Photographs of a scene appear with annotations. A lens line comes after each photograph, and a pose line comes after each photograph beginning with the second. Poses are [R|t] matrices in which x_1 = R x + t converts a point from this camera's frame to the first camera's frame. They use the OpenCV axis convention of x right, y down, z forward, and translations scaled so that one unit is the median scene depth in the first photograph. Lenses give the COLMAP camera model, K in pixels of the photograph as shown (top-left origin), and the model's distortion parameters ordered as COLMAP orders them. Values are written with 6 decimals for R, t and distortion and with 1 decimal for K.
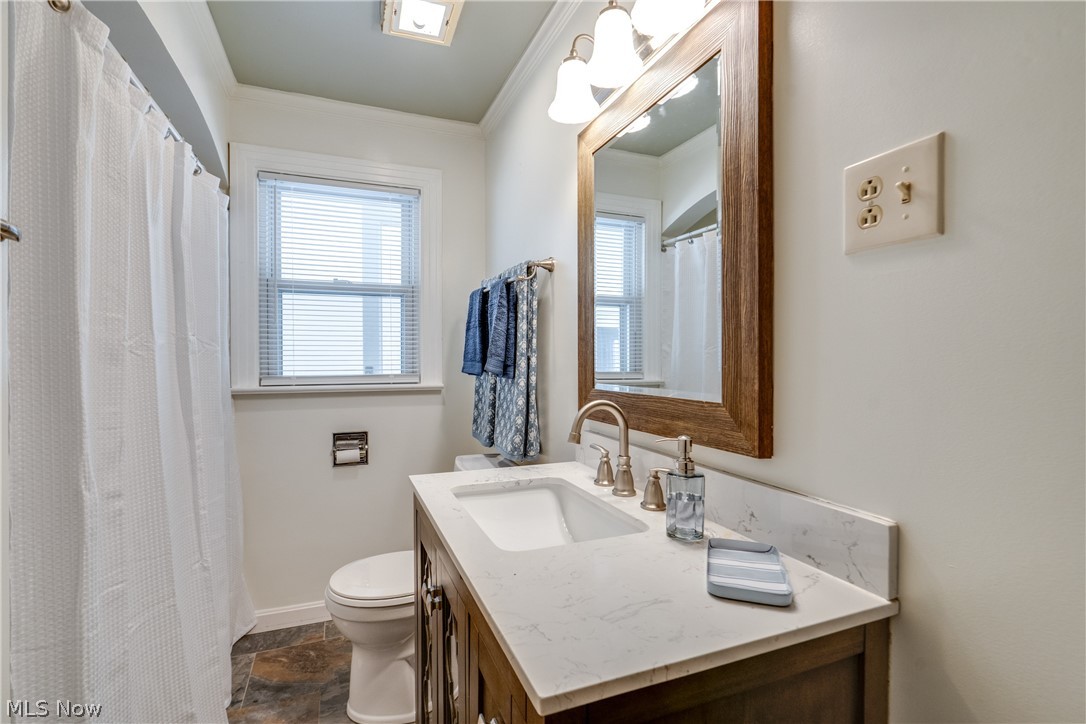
lens RADIAL K [[495.3, 0, 528.2], [0, 495.3, 371.5], [0, 0, 1]] dist [-0.002762, 0.000289]
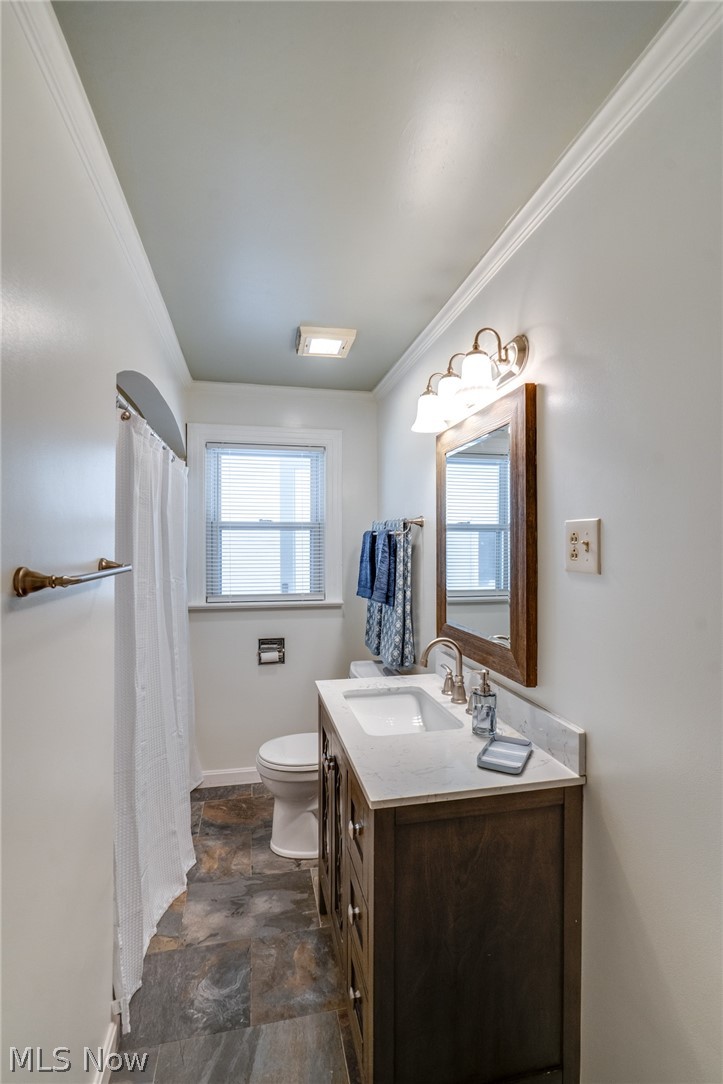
lens RADIAL K [[566.5, 0, 361.5], [0, 566.5, 542.0], [0, 0, 1]] dist [-0.003464, -0.000126]
pose [[0.986972, 0.006520, -0.160758, 0.130166], [-0.005132, 0.999946, 0.009047, -0.174004], [0.160808, -0.008104, 0.986952, -0.503293]]
